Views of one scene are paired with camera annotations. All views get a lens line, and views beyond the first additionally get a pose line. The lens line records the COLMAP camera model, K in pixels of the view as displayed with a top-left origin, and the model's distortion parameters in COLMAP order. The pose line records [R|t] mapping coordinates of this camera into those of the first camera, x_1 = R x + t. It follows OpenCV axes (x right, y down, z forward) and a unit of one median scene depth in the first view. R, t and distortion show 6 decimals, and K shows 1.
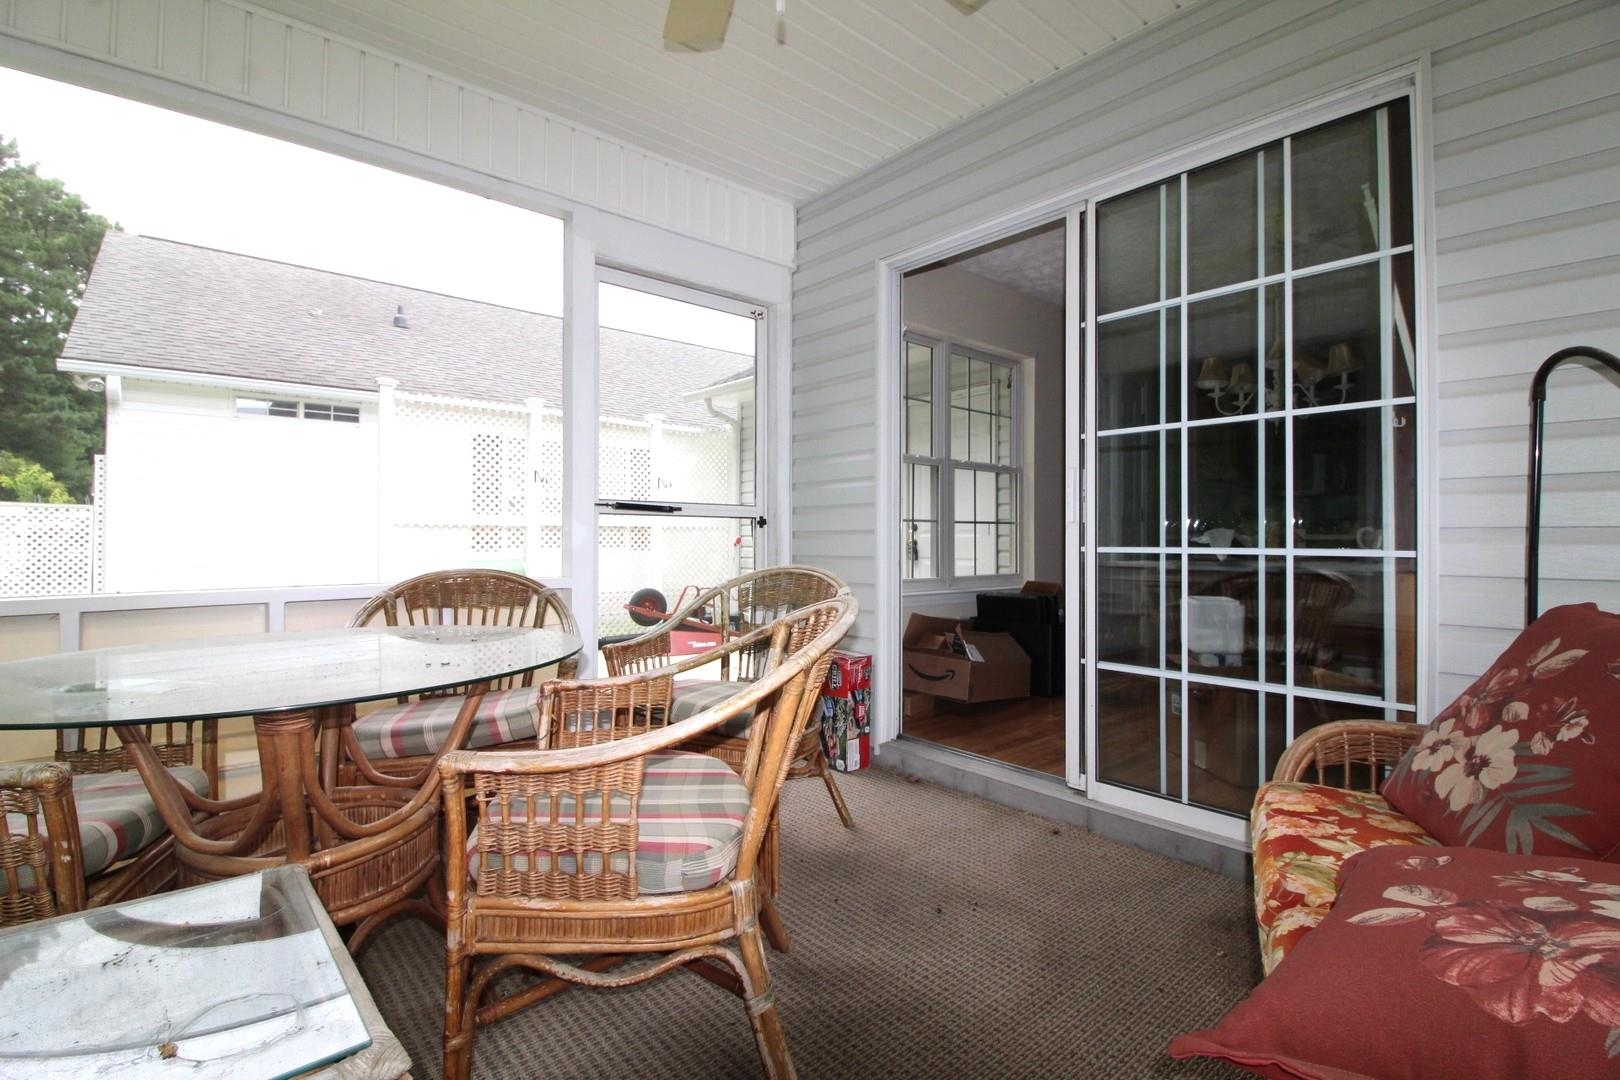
lens RADIAL K [[749.3, 0, 813.6], [0, 749.3, 526.4], [0, 0, 1]] dist [0.000717, -0.013388]
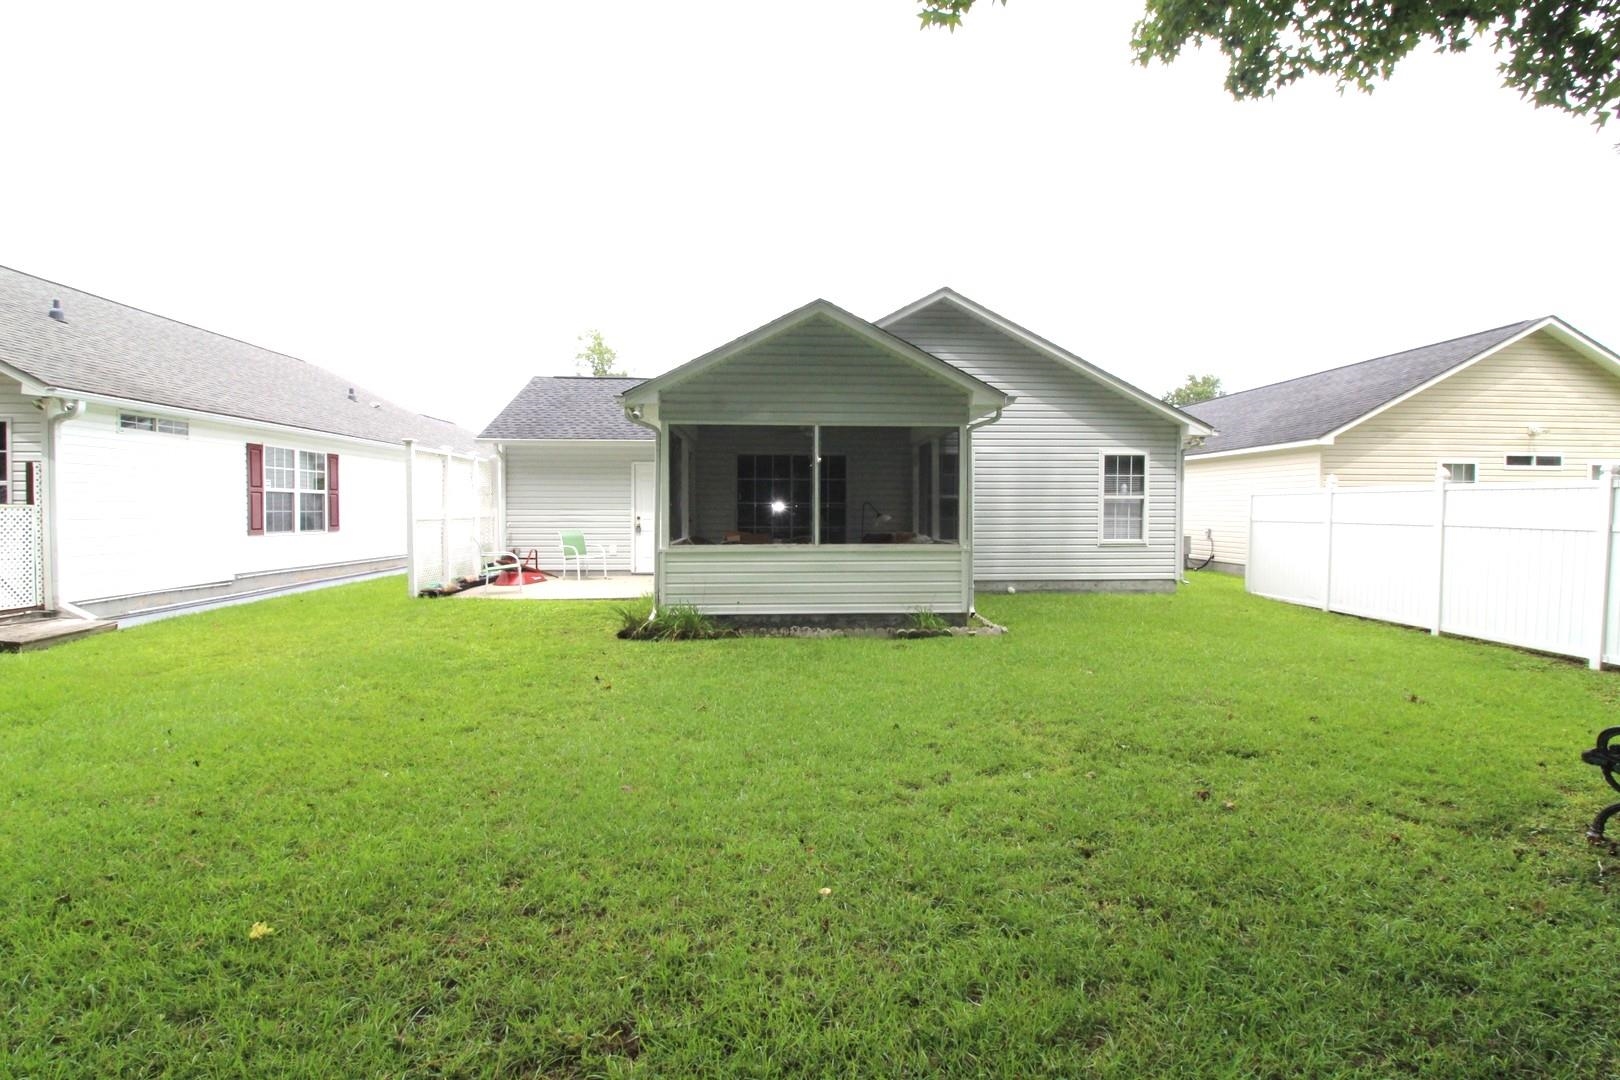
lens RADIAL K [[749.3, 0, 813.6], [0, 749.3, 526.4], [0, 0, 1]] dist [0.000717, -0.013388]
pose [[0.624560, -0.018907, 0.780748, -0.930054], [-0.007733, 0.999508, 0.030391, -0.033521], [-0.780939, -0.025019, 0.624106, -0.584703]]
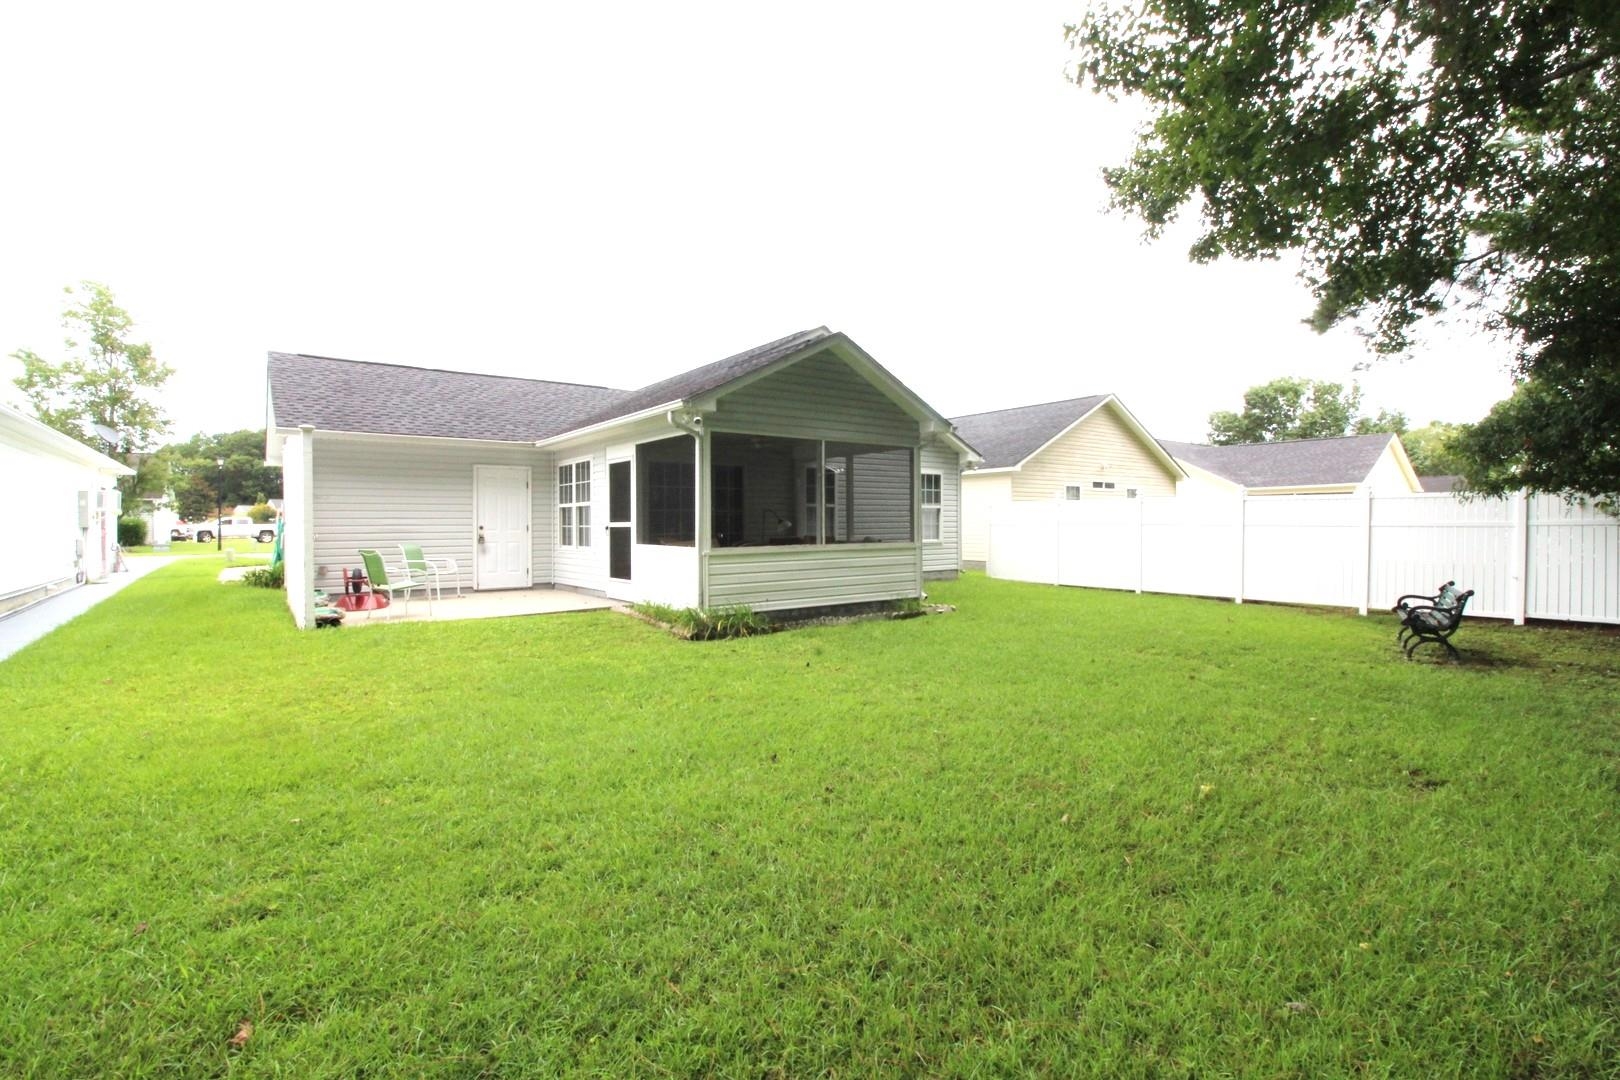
lens RADIAL K [[749.3, 0, 813.6], [0, 749.3, 526.4], [0, 0, 1]] dist [0.000717, -0.013388]
pose [[0.076940, -0.005701, 0.997019, -1.287679], [-0.003126, 0.999977, 0.005960, -0.012516], [-0.997031, -0.003575, 0.076920, -0.026551]]
